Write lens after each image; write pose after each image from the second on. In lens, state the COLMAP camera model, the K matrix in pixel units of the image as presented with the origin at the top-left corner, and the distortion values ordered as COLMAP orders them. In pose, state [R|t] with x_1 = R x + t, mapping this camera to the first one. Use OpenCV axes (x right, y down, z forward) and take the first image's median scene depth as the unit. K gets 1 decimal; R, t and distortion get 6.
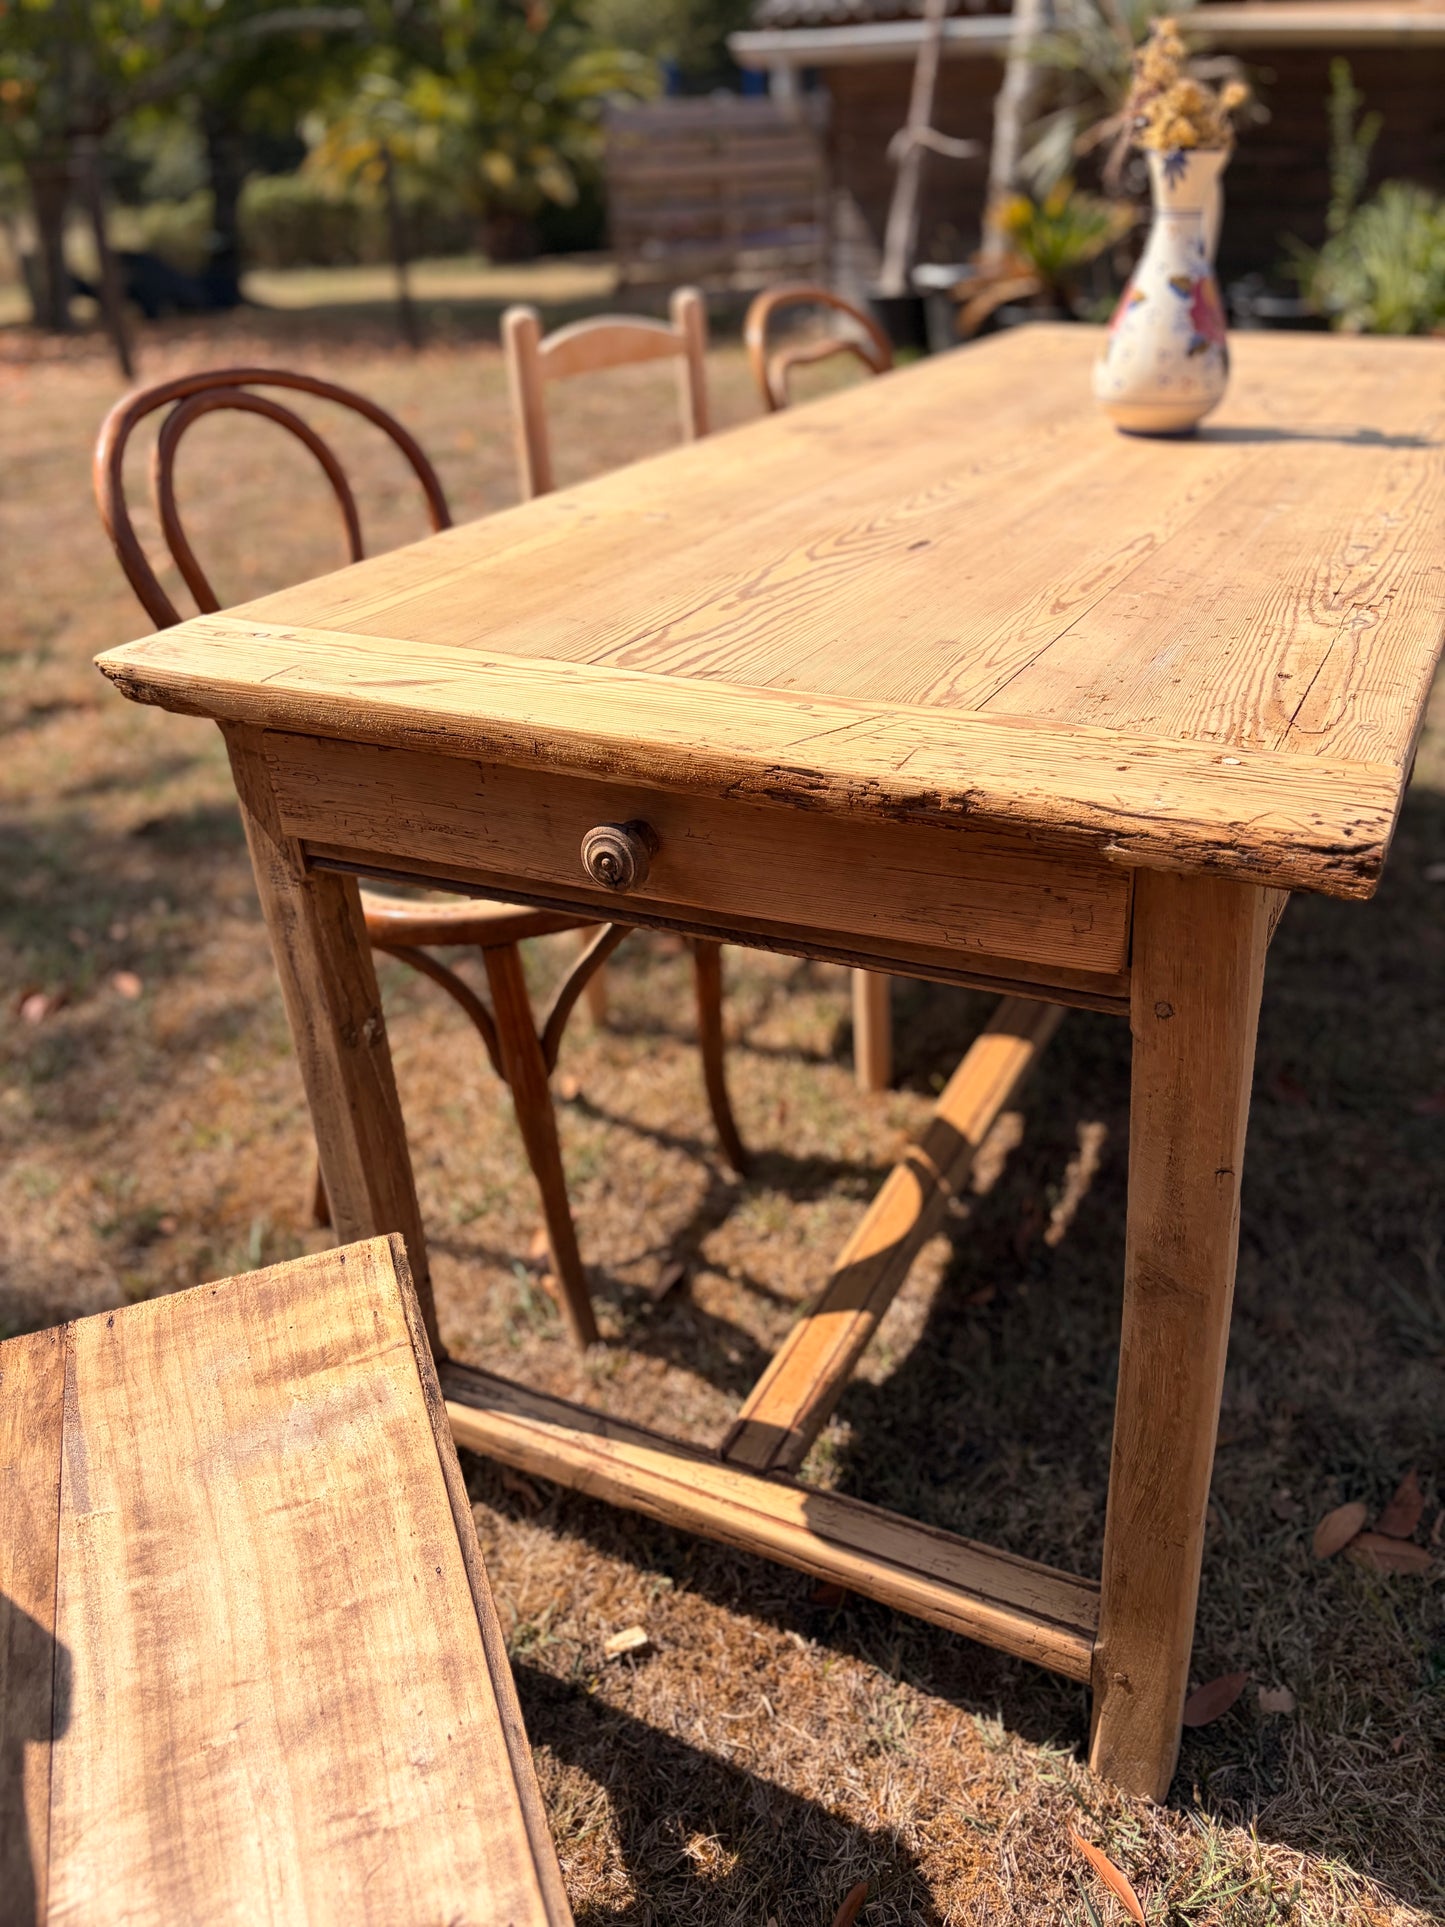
lens RADIAL K [[1473.6, 0, 729.2], [0, 1473.6, 963.3], [0, 0, 1]] dist [0.040068, -0.043317]
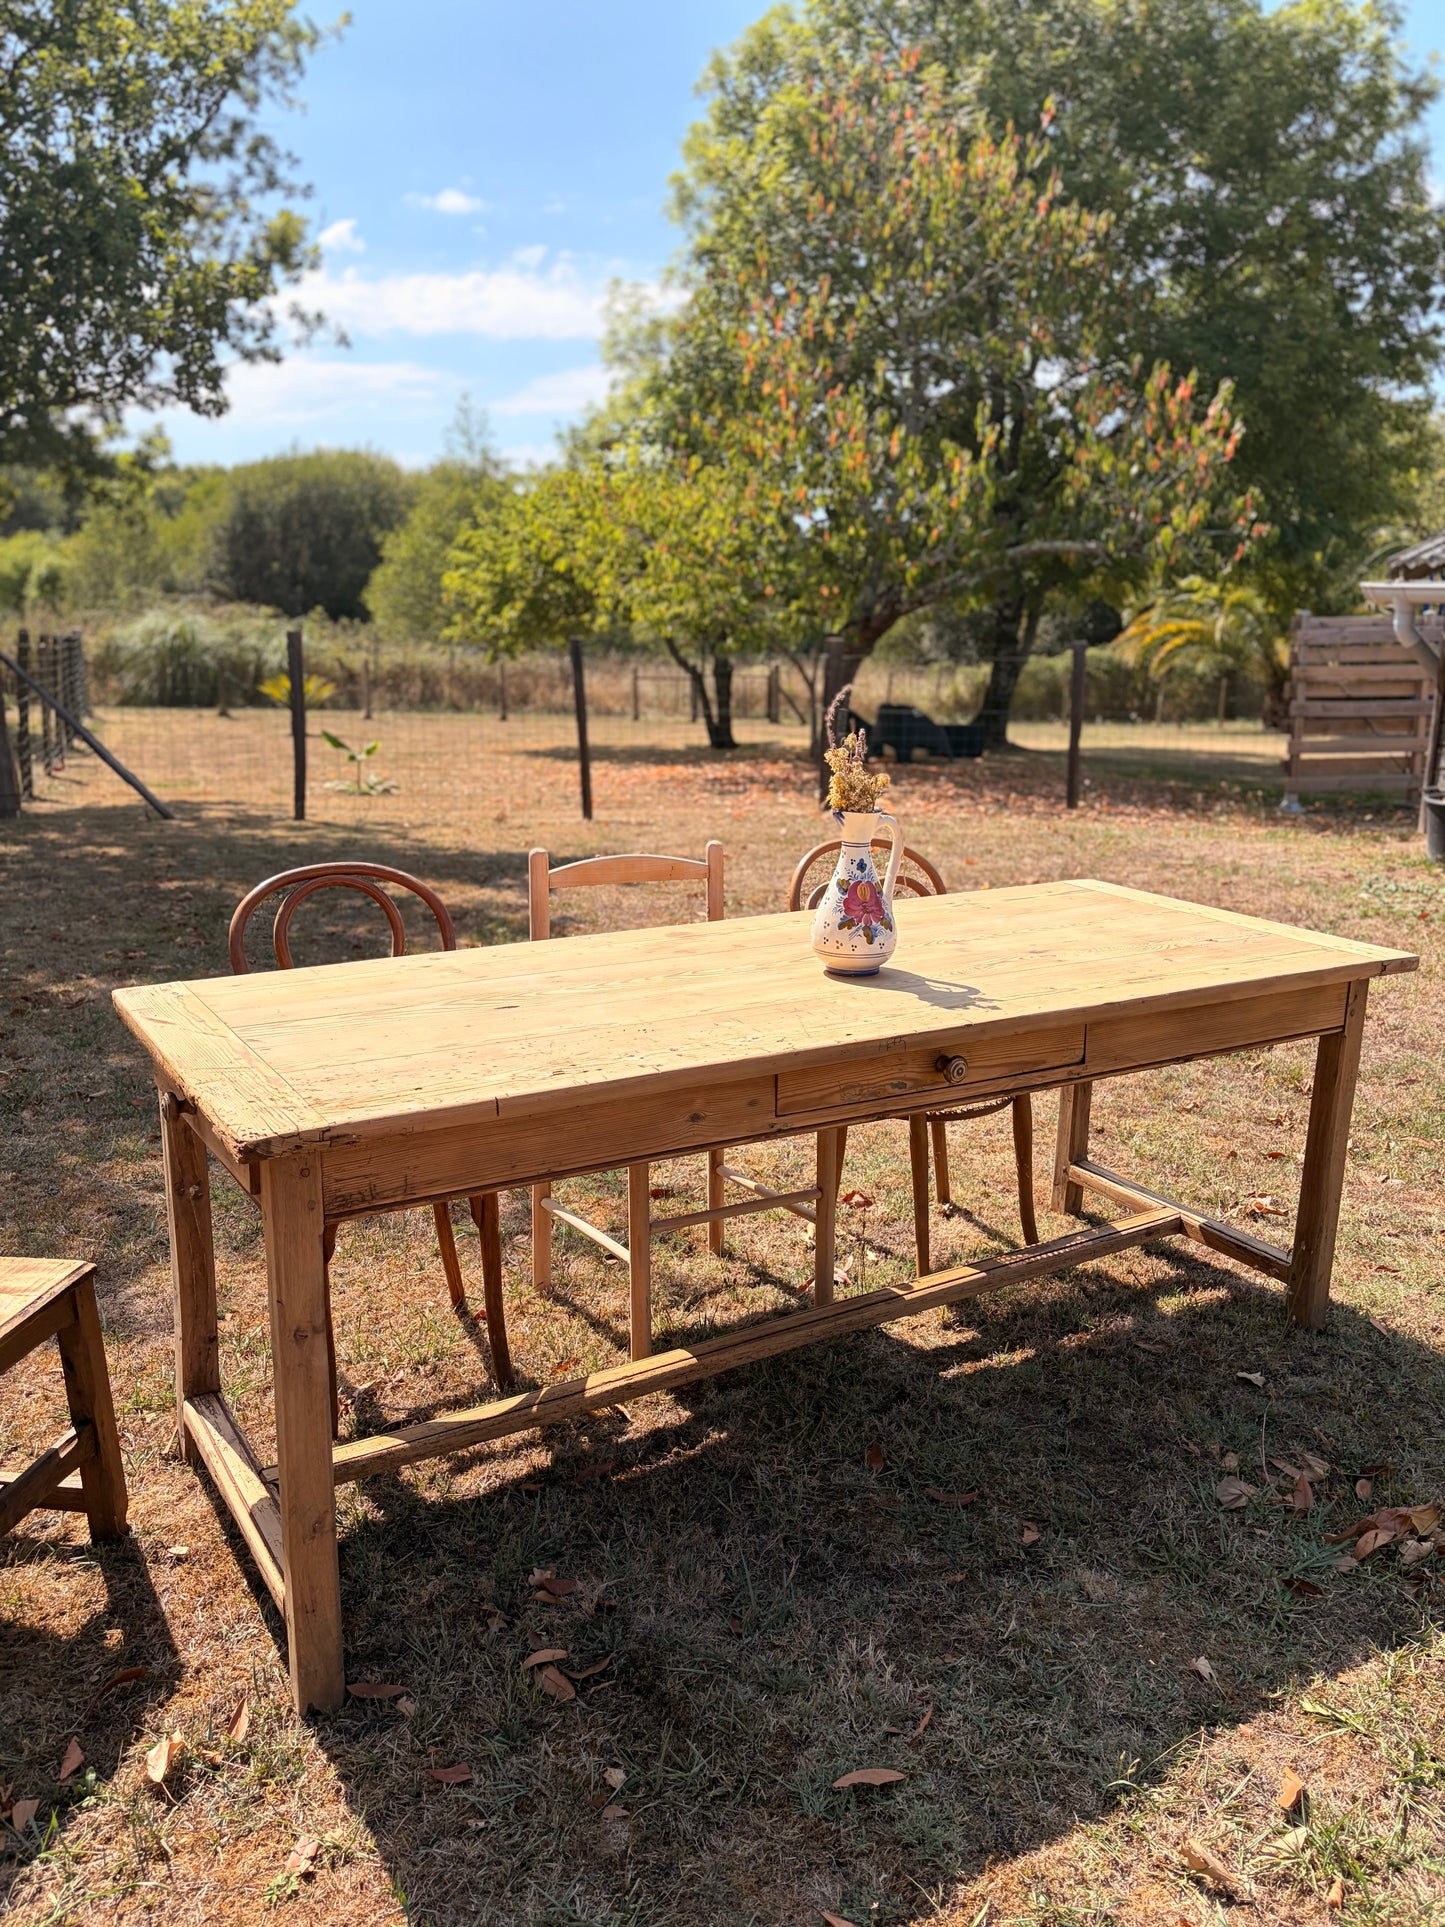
lens RADIAL K [[1468.8, 0, 721.6], [0, 1468.8, 959.4], [0, 0, 1]] dist [0.038330, -0.039097]
pose [[0.853853, 0.150422, -0.498305, 1.412530], [-0.277042, 0.941801, -0.190417, -0.072008], [0.440661, 0.300639, 0.845833, -0.505263]]
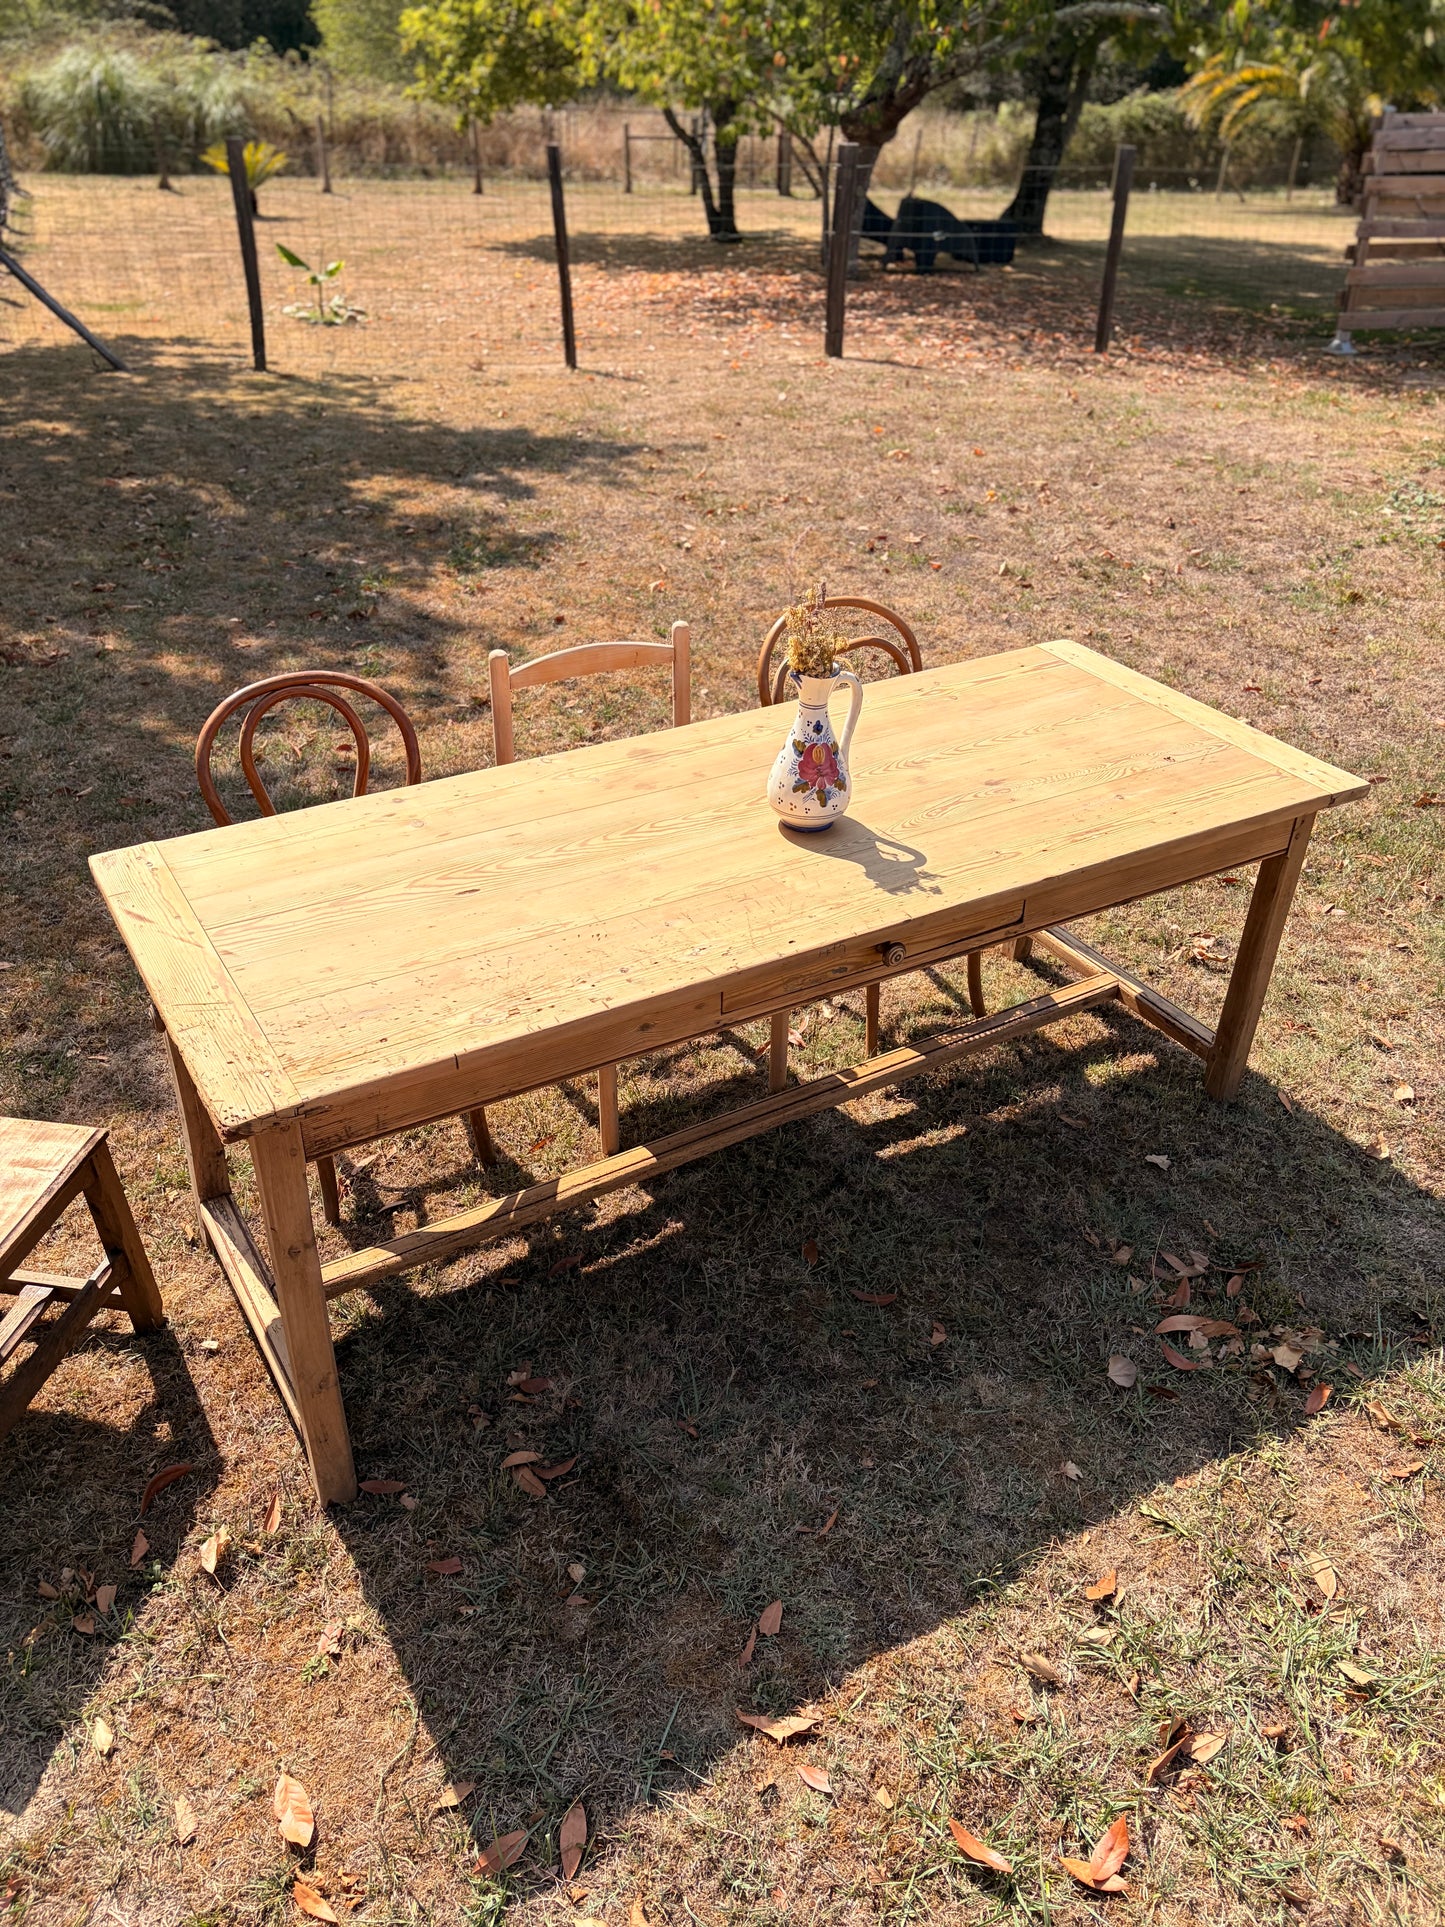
lens RADIAL K [[1468.8, 0, 713.8], [0, 1468.8, 974.8], [0, 0, 1]] dist [0.038330, -0.039097]
pose [[0.848304, 0.319532, -0.422231, 1.389278], [-0.286360, 0.947575, 0.141771, -0.608257], [0.445396, 0.000645, 0.895333, -0.637112]]
